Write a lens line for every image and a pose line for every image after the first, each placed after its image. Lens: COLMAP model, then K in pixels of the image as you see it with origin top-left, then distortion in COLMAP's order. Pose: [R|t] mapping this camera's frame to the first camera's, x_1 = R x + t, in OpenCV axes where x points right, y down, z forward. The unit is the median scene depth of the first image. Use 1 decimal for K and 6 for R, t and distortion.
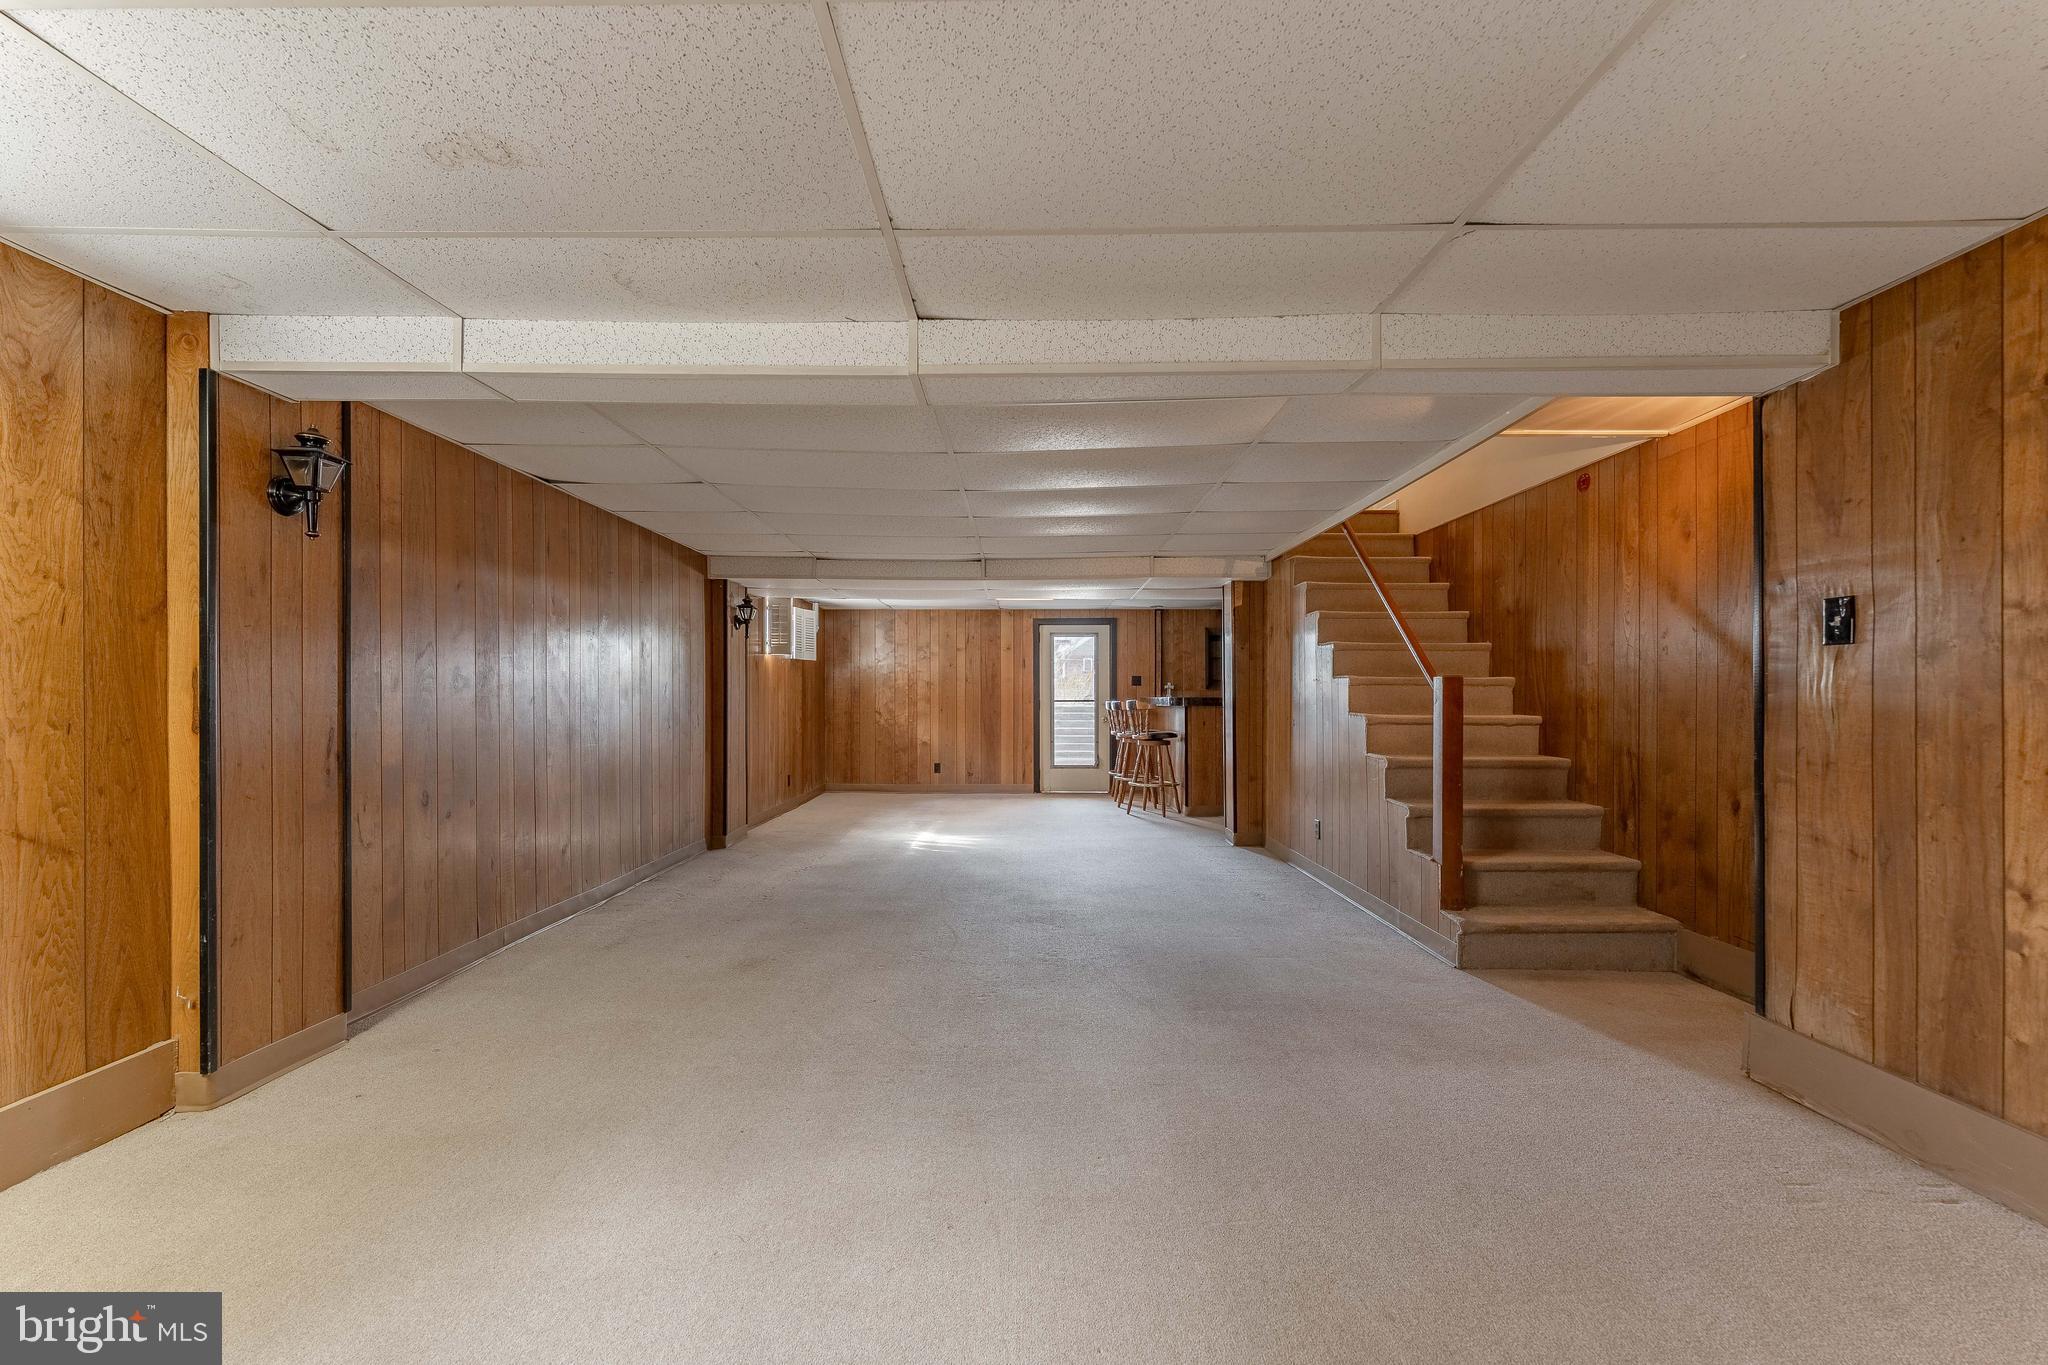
lens RADIAL K [[808.7, 0, 1018.5], [0, 808.7, 654.8], [0, 0, 1]] dist [-0.000531, -0.000096]
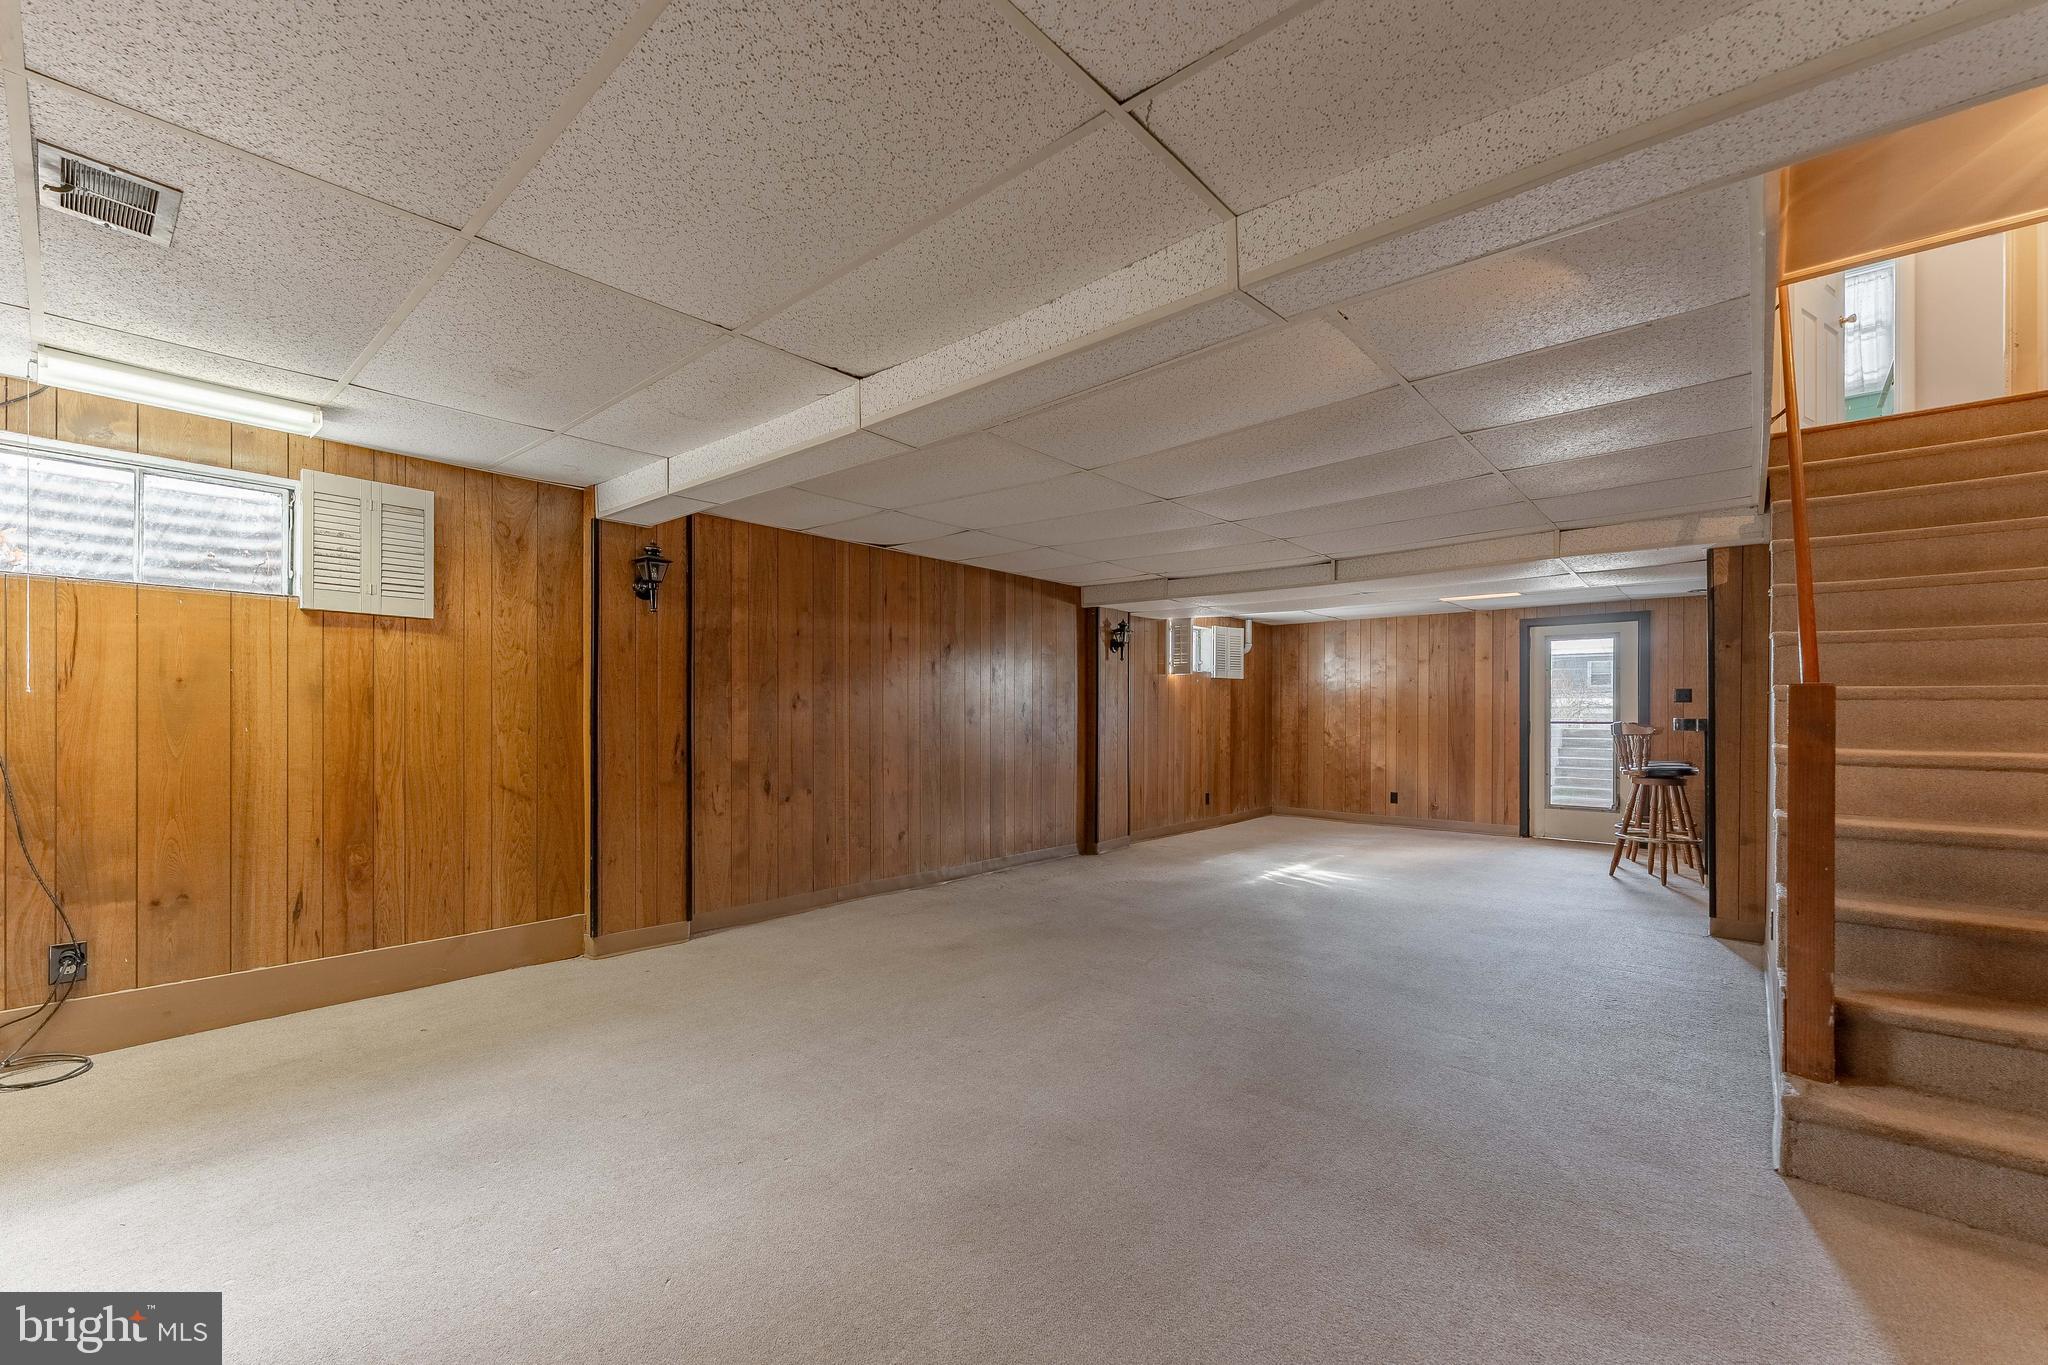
lens RADIAL K [[823.0, 0, 1022.5], [0, 823.0, 674.7], [0, 0, 1]] dist [0.000359, -0.000328]
pose [[0.763692, -0.028060, -0.644971, 0.286611], [0.029293, 0.999532, -0.008801, 0.004534], [0.644916, -0.012171, 0.764157, 0.098354]]
